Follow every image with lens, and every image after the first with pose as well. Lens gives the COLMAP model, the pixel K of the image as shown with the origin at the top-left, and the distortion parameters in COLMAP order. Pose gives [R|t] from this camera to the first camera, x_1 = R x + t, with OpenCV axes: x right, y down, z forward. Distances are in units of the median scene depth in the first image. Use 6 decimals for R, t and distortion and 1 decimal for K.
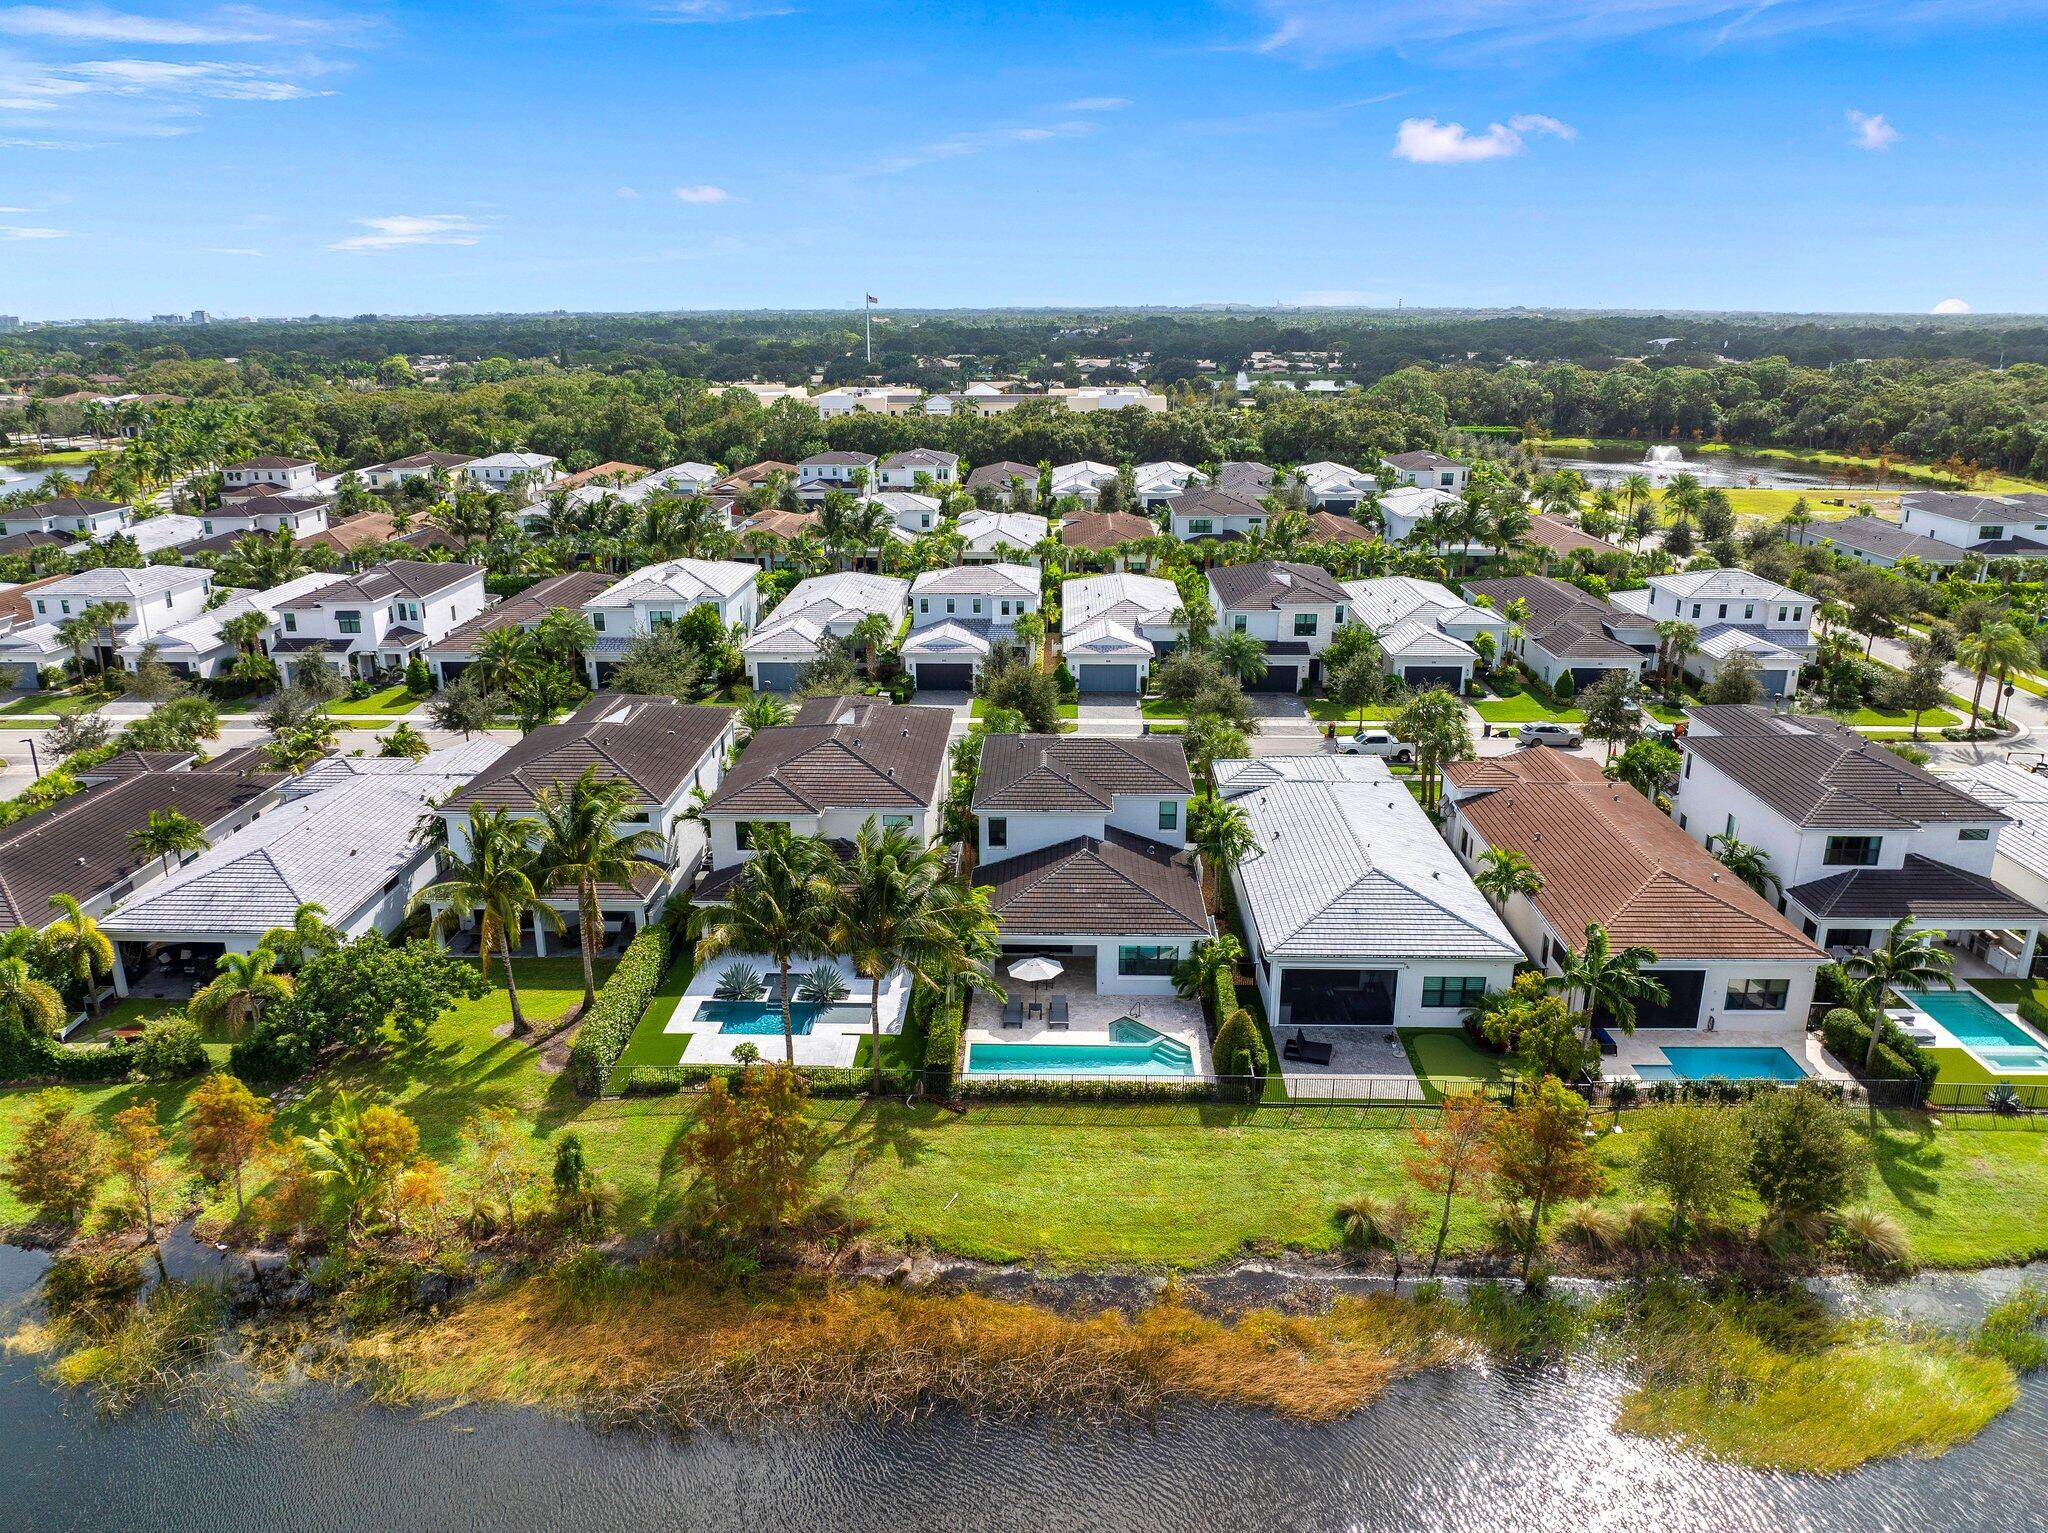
lens RADIAL K [[1436.8, 0, 1029.9], [0, 1436.8, 770.6], [0, 0, 1]] dist [-0.039435, -0.004761]
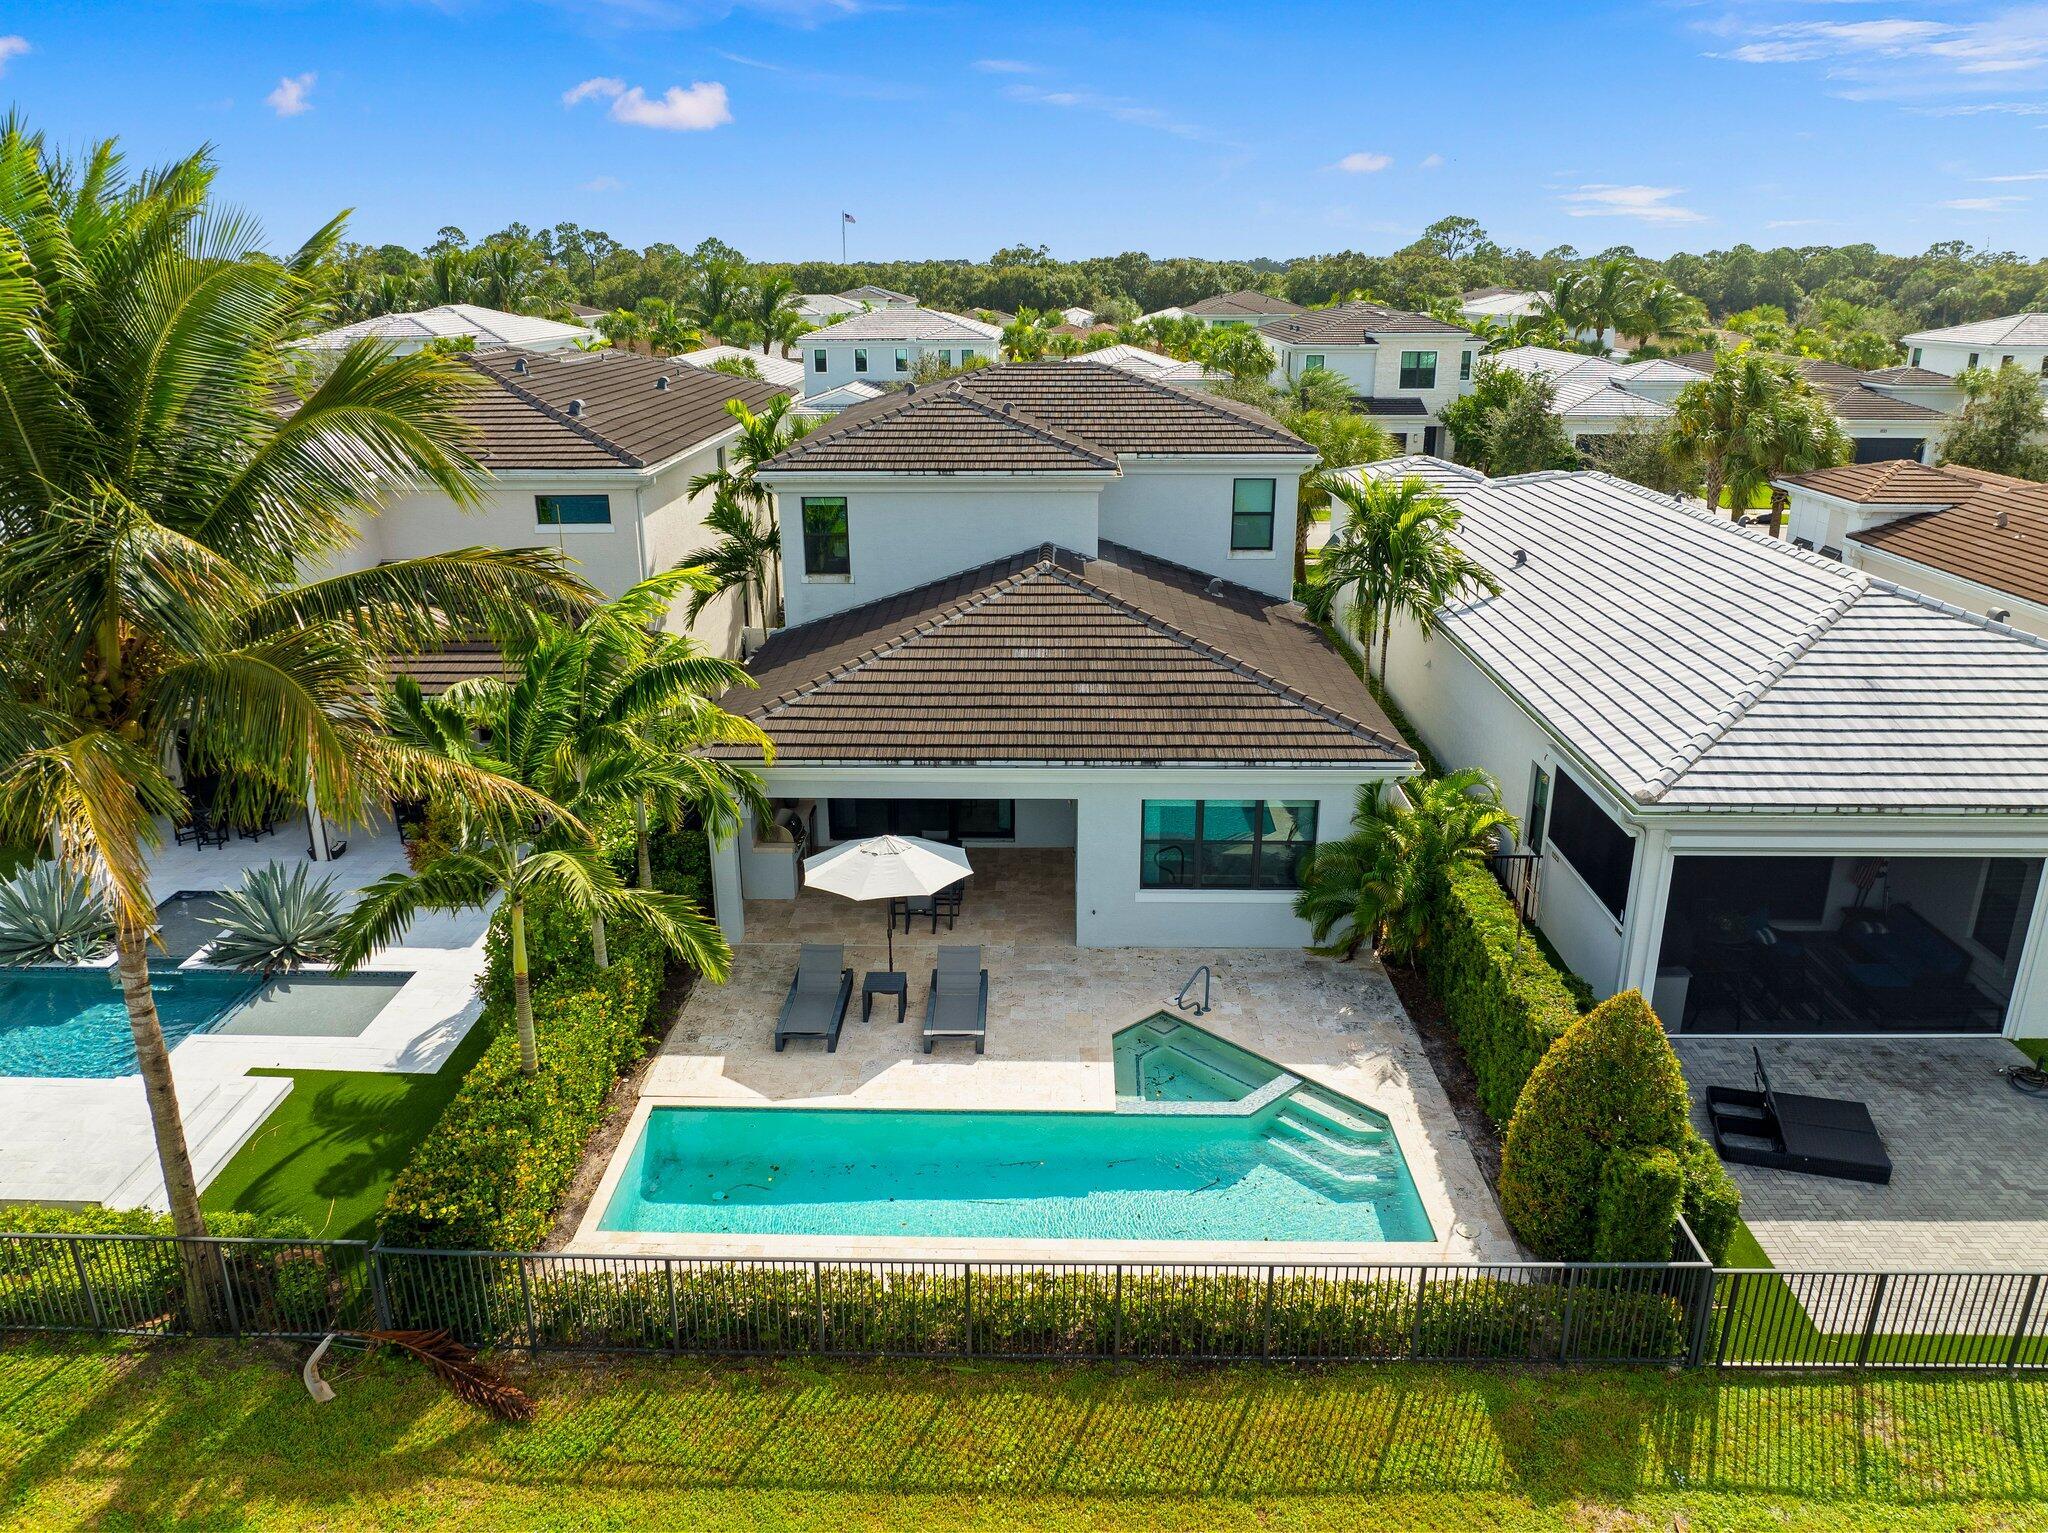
lens RADIAL K [[1437.7, 0, 1020.4], [0, 1437.7, 766.0], [0, 0, 1]] dist [-0.051534, 0.014807]
pose [[0.999984, -0.004166, -0.003720, 0.035412], [0.004231, 0.999835, 0.017651, 0.109472], [0.003646, -0.017666, 0.999837, 0.674155]]
